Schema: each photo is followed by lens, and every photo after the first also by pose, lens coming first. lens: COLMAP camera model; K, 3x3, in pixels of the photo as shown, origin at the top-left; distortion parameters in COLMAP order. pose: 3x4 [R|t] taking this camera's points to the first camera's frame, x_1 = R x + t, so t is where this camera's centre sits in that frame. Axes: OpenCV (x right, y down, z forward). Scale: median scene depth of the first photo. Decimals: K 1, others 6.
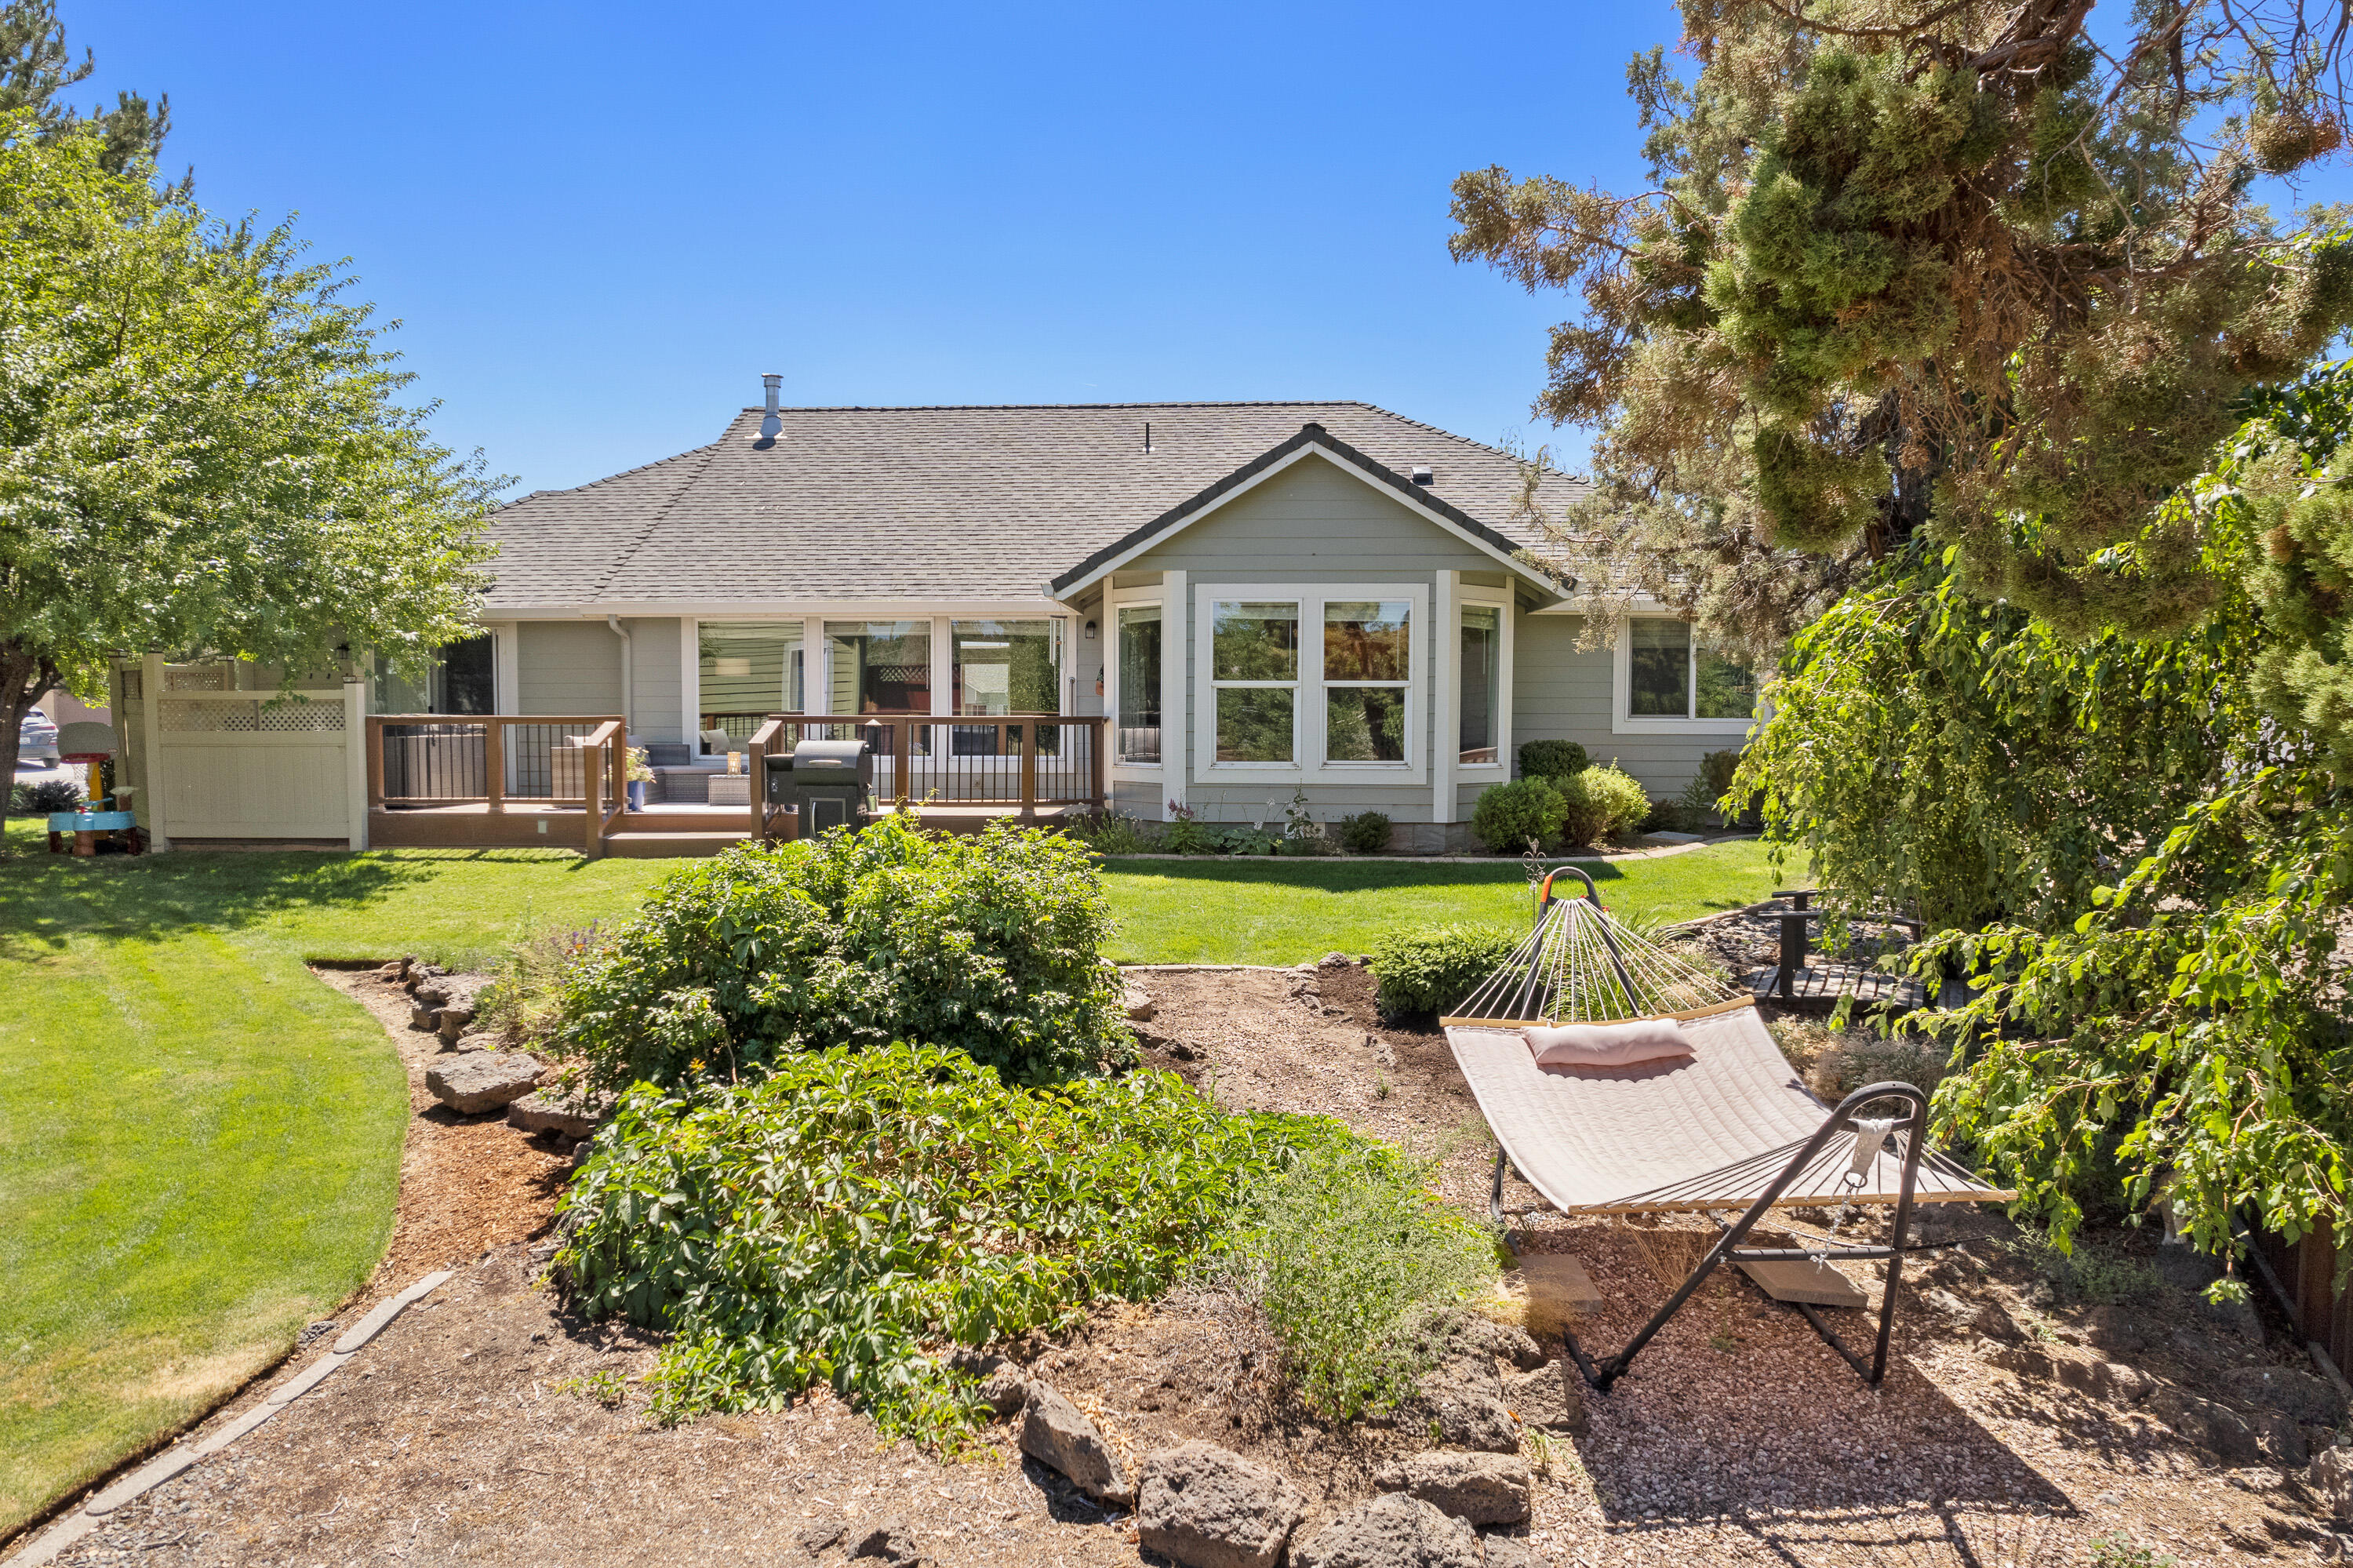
lens RADIAL K [[1518.6, 0, 1176.5], [0, 1518.6, 784.0], [0, 0, 1]] dist [-0.056331, 0.000065]
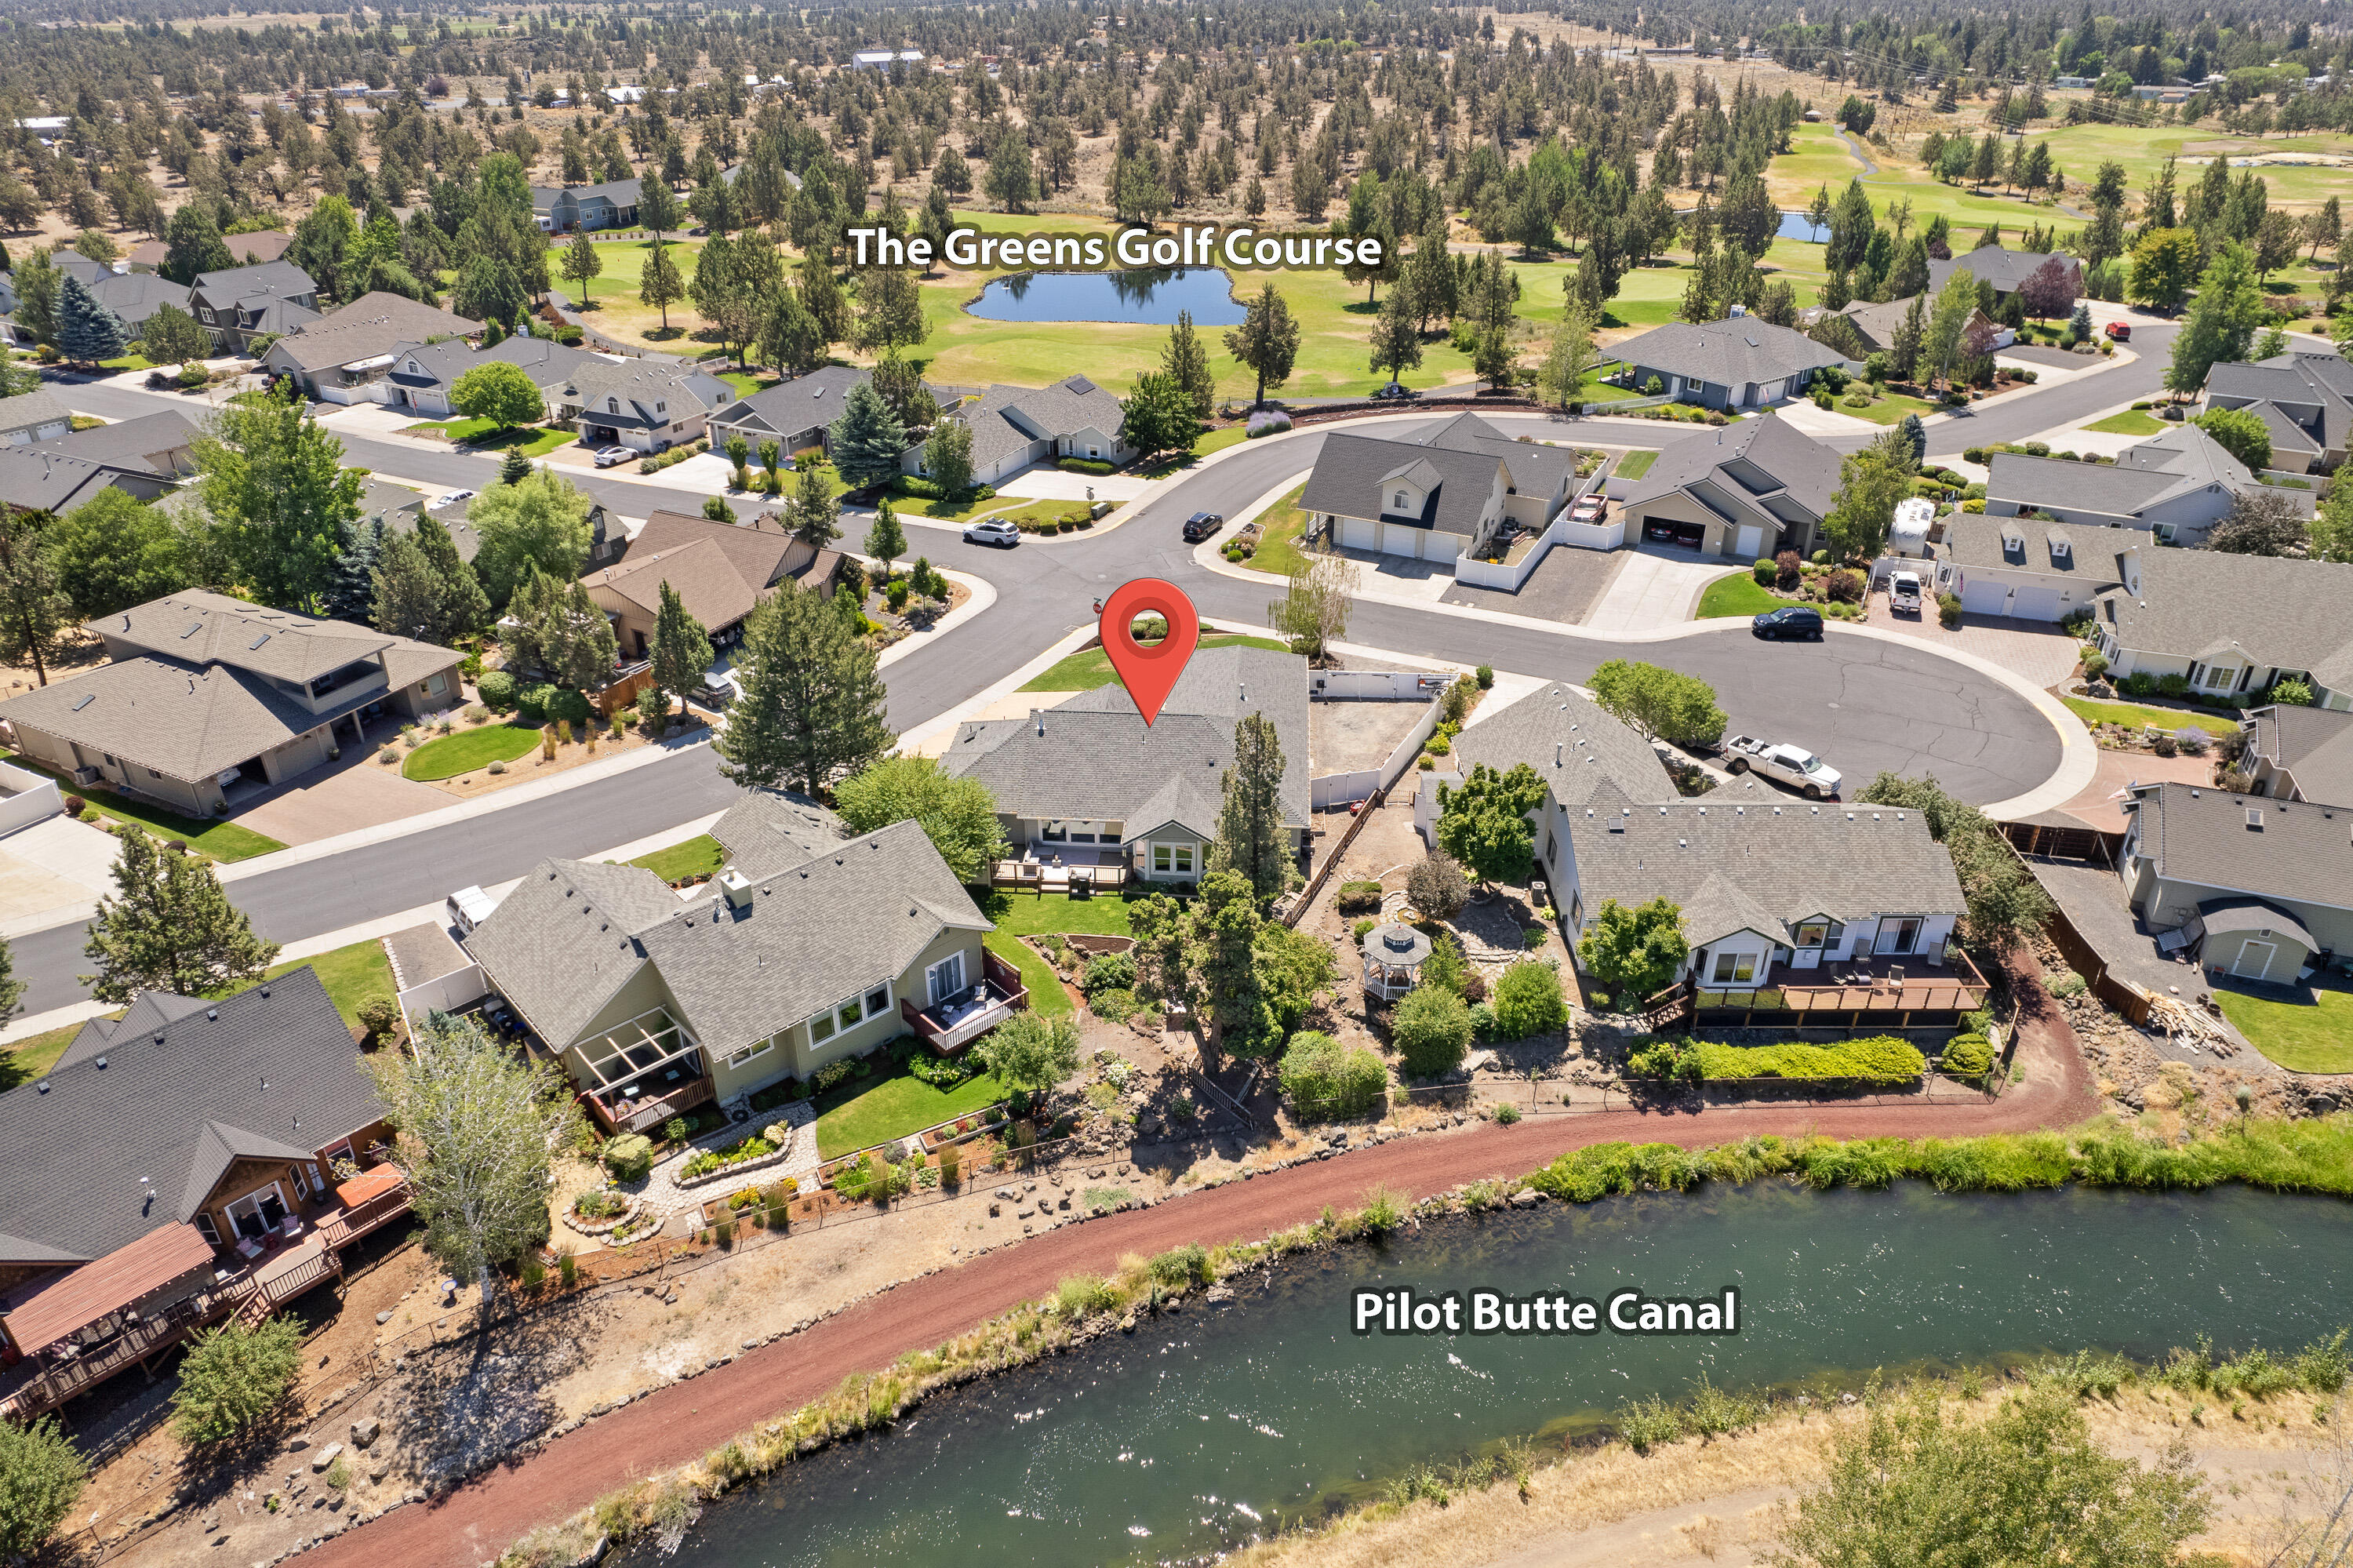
lens RADIAL K [[1518.6, 0, 1176.5], [0, 1518.6, 784.0], [0, 0, 1]] dist [-0.056331, 0.000065]
pose [[0.999804, 0.009527, -0.017381, 0.187147], [-0.001024, 0.900569, 0.434712, -2.543348], [0.019794, -0.434608, 0.900402, -3.541588]]
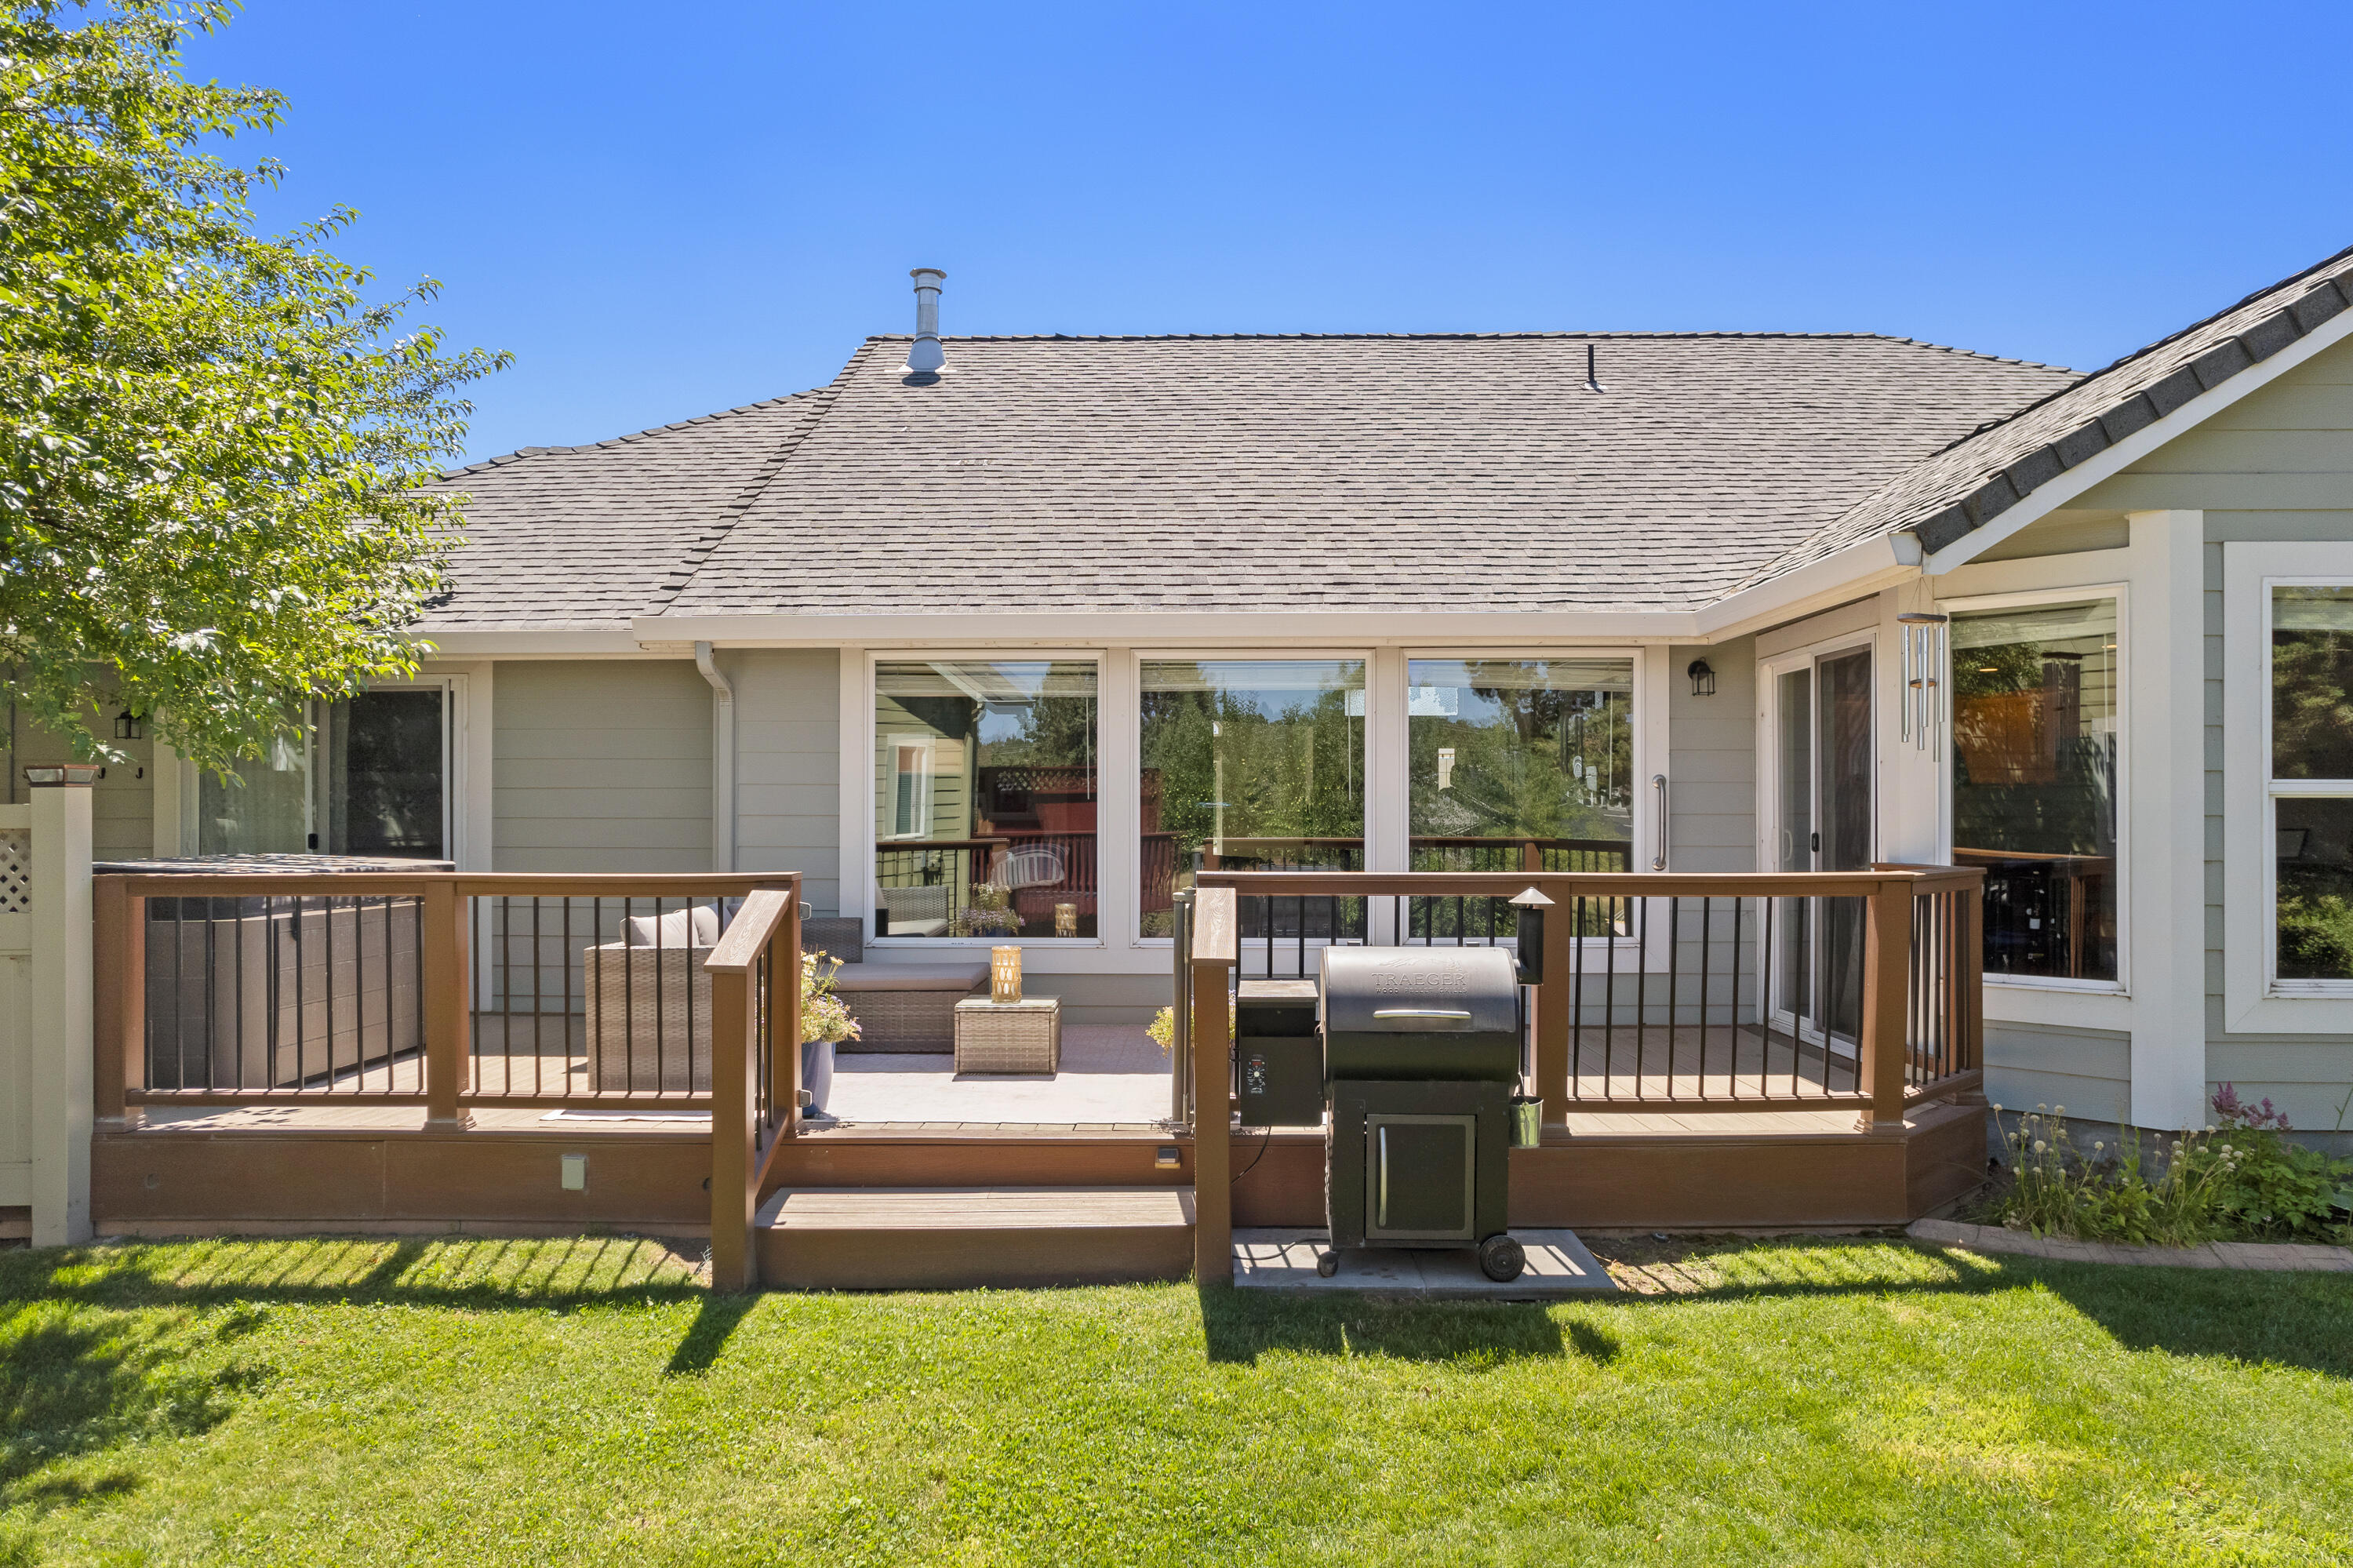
lens RADIAL K [[1536.7, 0, 1173.4], [0, 1536.7, 805.8], [0, 0, 1]] dist [-0.067372, 0.051538]
pose [[0.999645, -0.001820, 0.026598, -0.279737], [0.003336, 0.998366, -0.057044, -0.039336], [-0.026451, 0.057113, 0.998017, 0.609053]]
